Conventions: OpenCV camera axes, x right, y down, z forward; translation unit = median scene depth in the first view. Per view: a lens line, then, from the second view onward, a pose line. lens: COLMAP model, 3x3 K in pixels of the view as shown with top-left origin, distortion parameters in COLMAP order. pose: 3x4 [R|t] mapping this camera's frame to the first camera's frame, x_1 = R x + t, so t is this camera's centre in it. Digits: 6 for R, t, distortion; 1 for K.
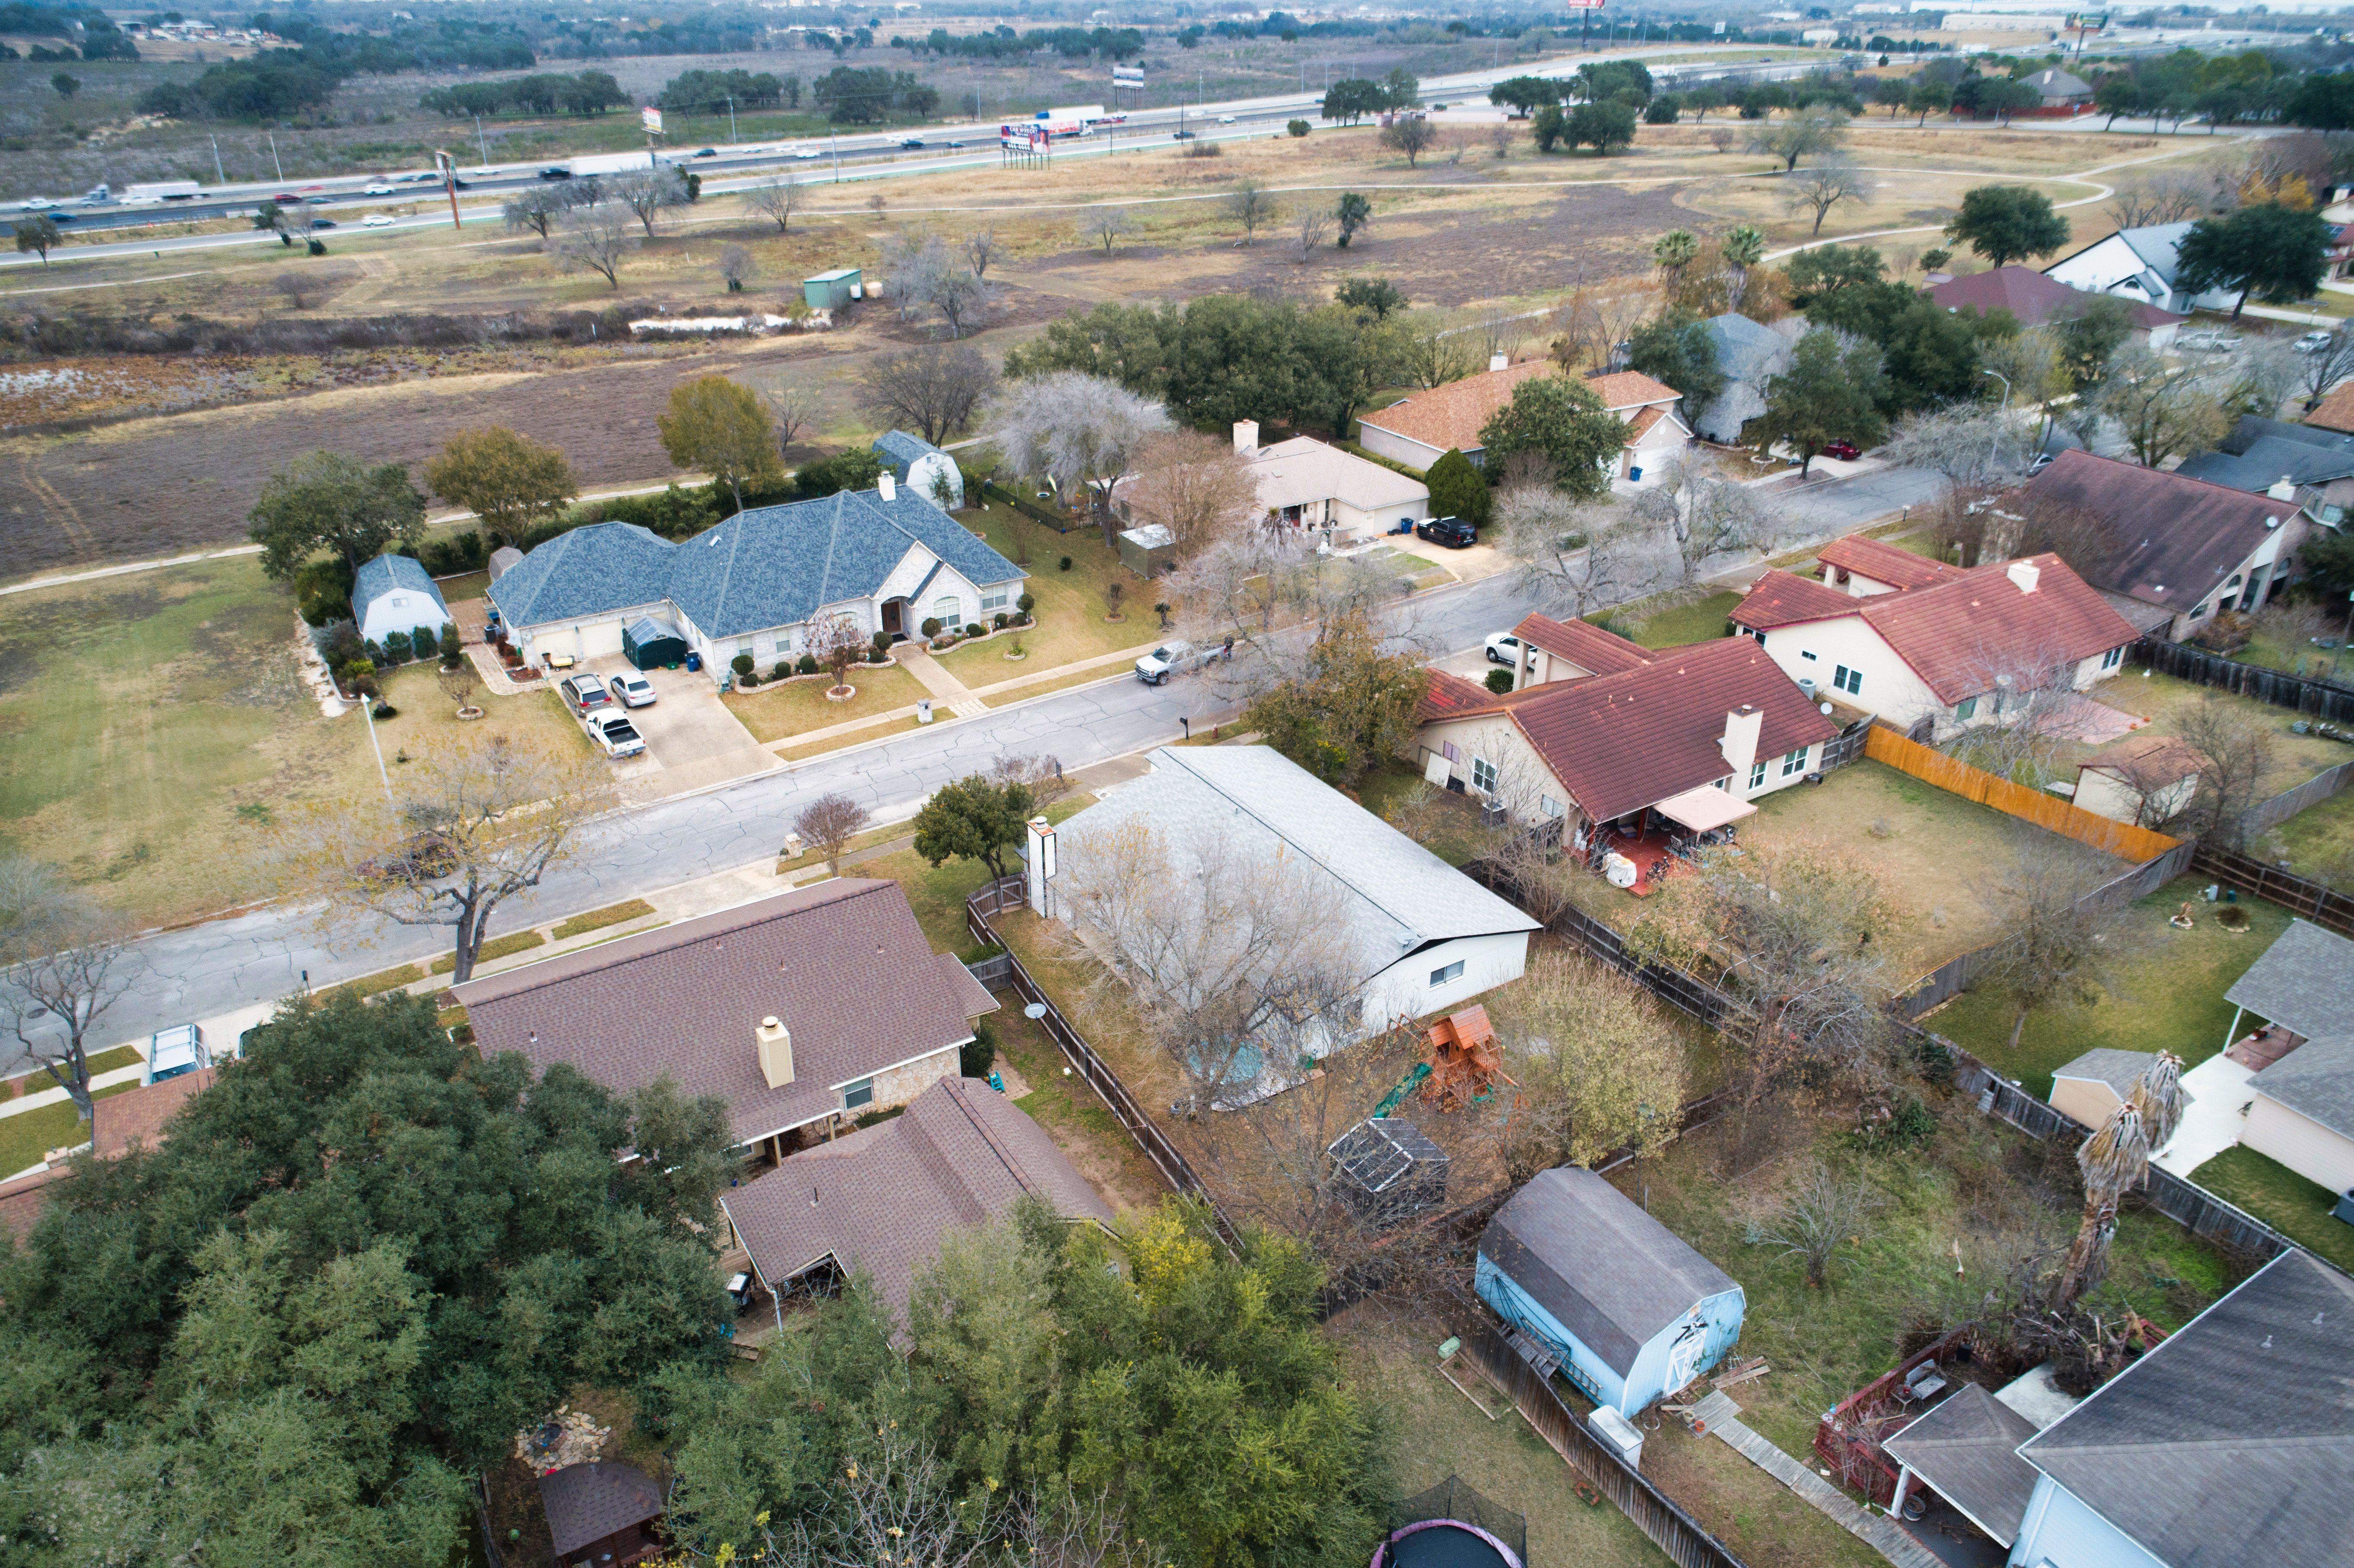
lens RADIAL K [[1580.7, 0, 1175.4], [0, 1580.7, 789.6], [0, 0, 1]] dist [0.003387, 0.006102]
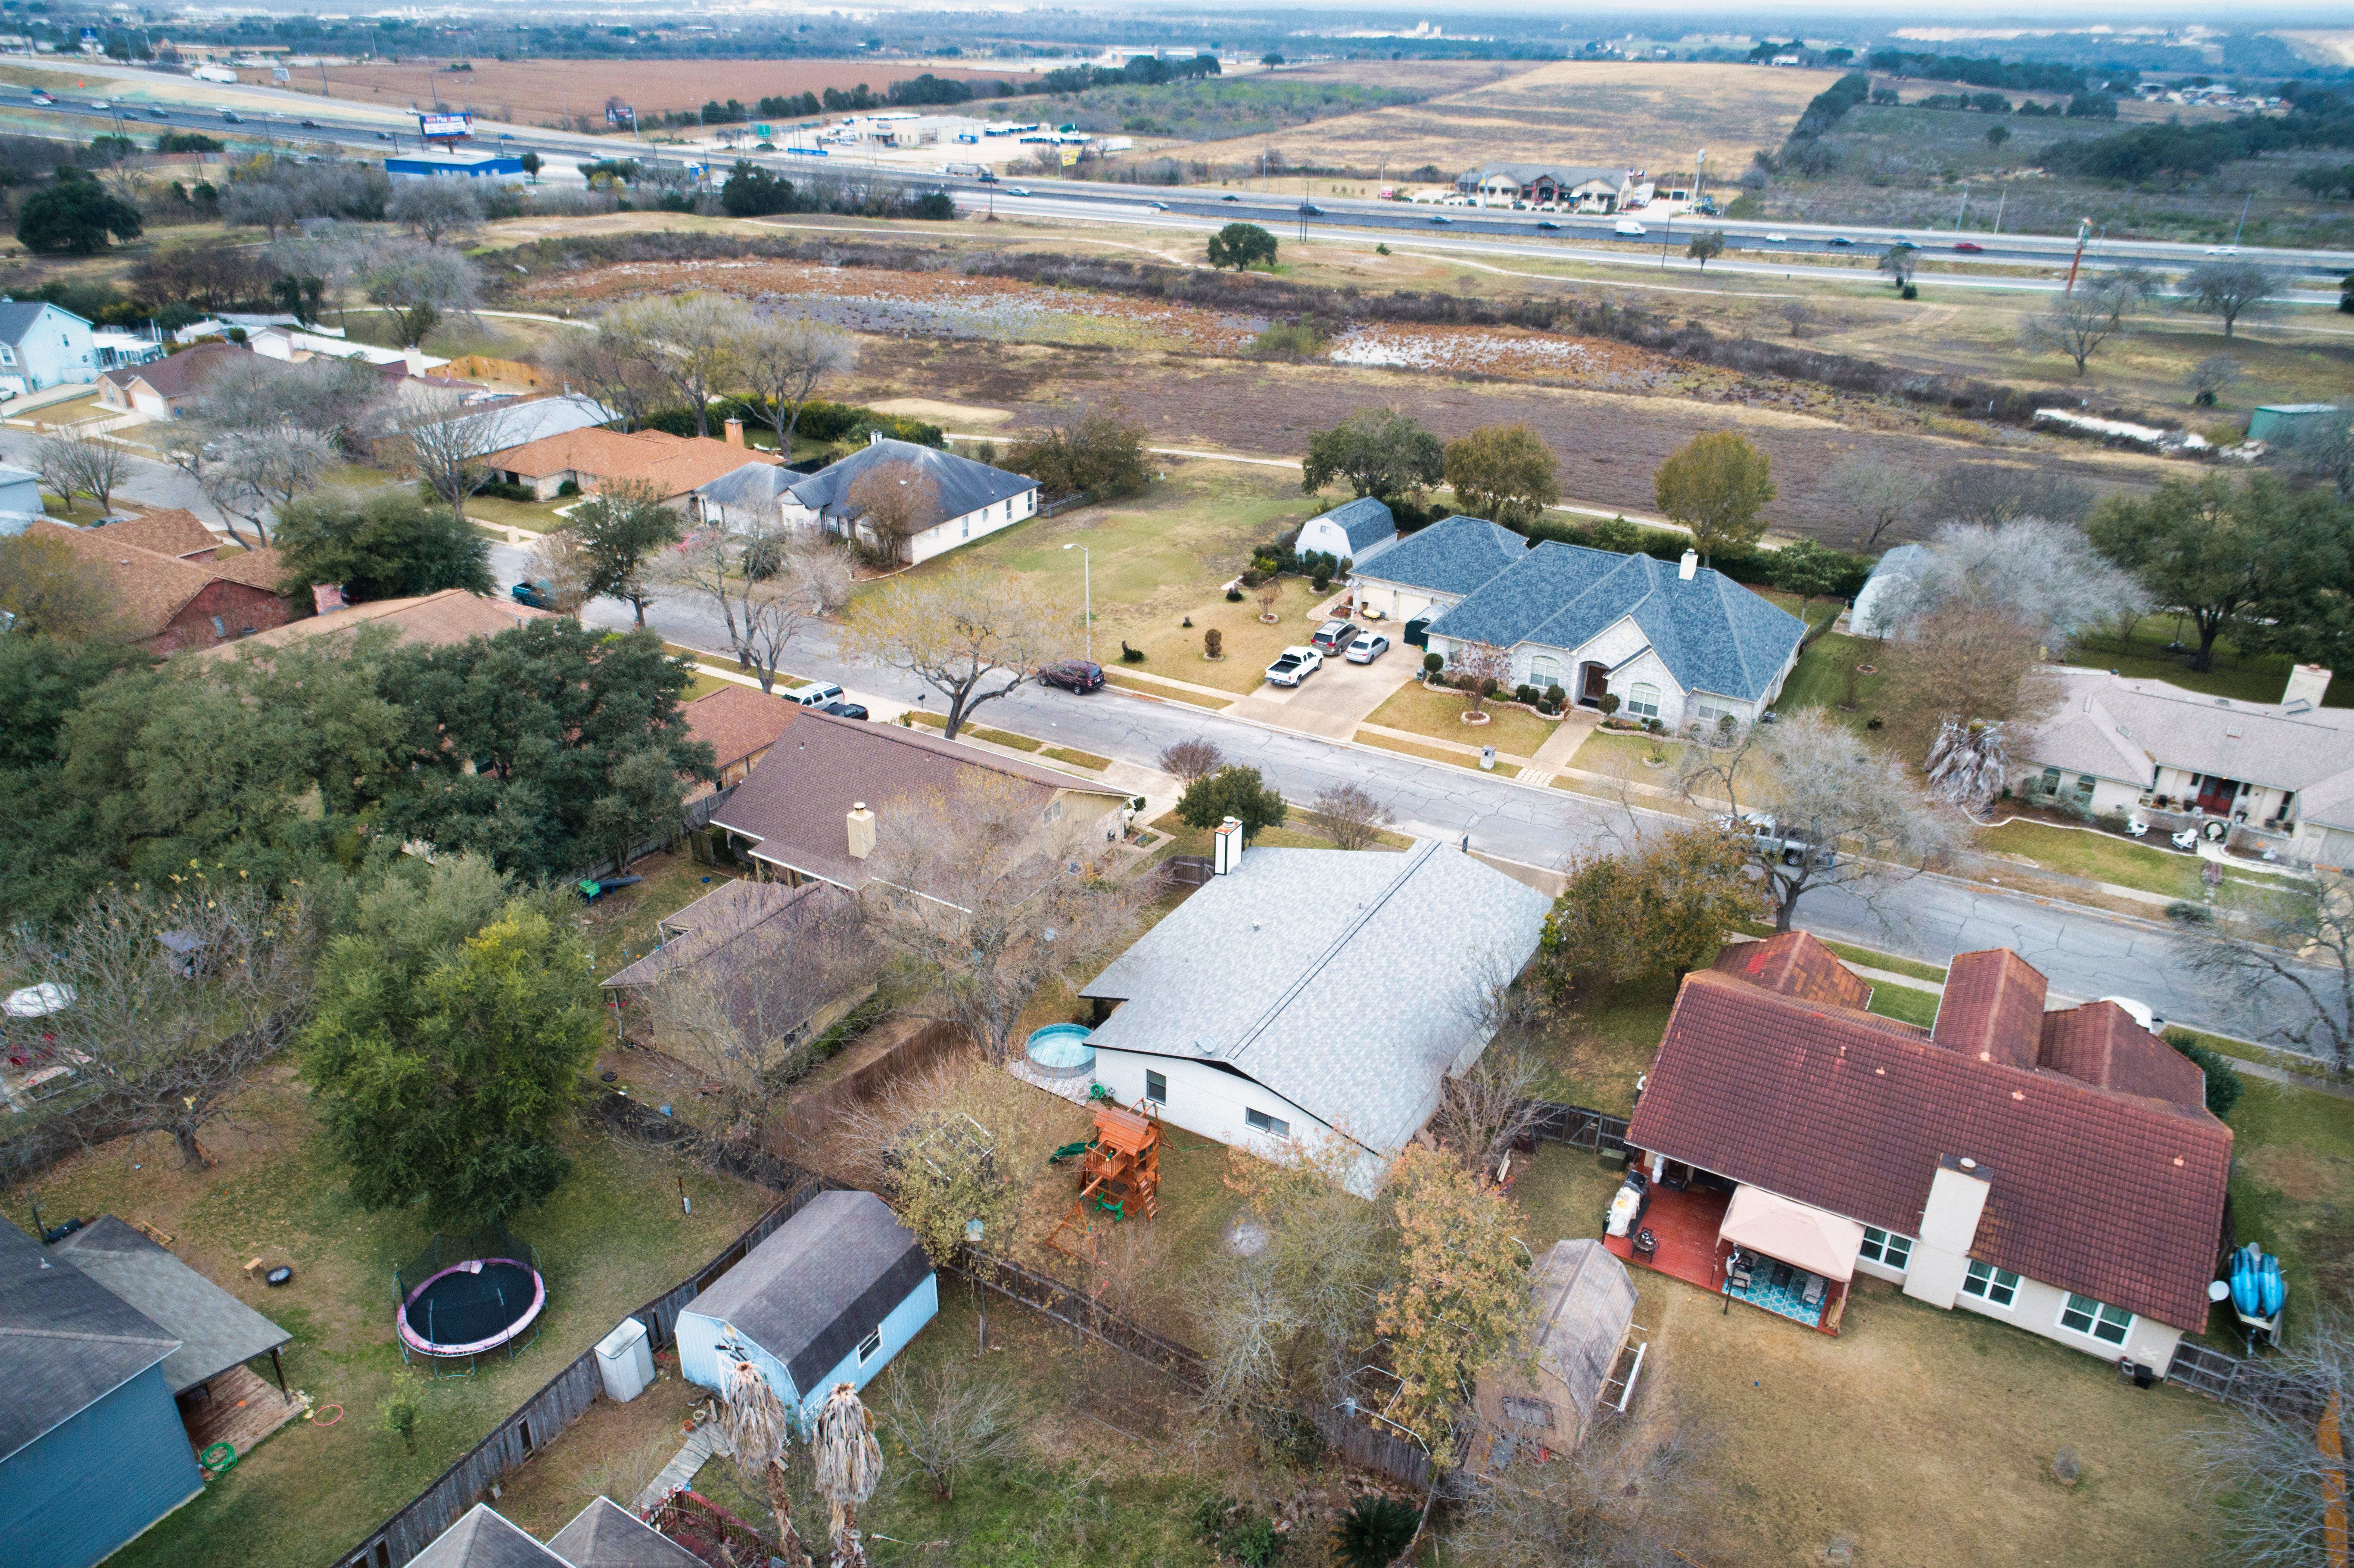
lens RADIAL K [[1580.7, 0, 1178.0], [0, 1580.7, 779.5], [0, 0, 1]] dist [0.003387, 0.006102]
pose [[0.458625, 0.397797, -0.794620, 0.522635], [-0.427768, 0.882613, 0.194956, -0.140539], [0.778895, 0.250502, 0.574953, 0.257792]]
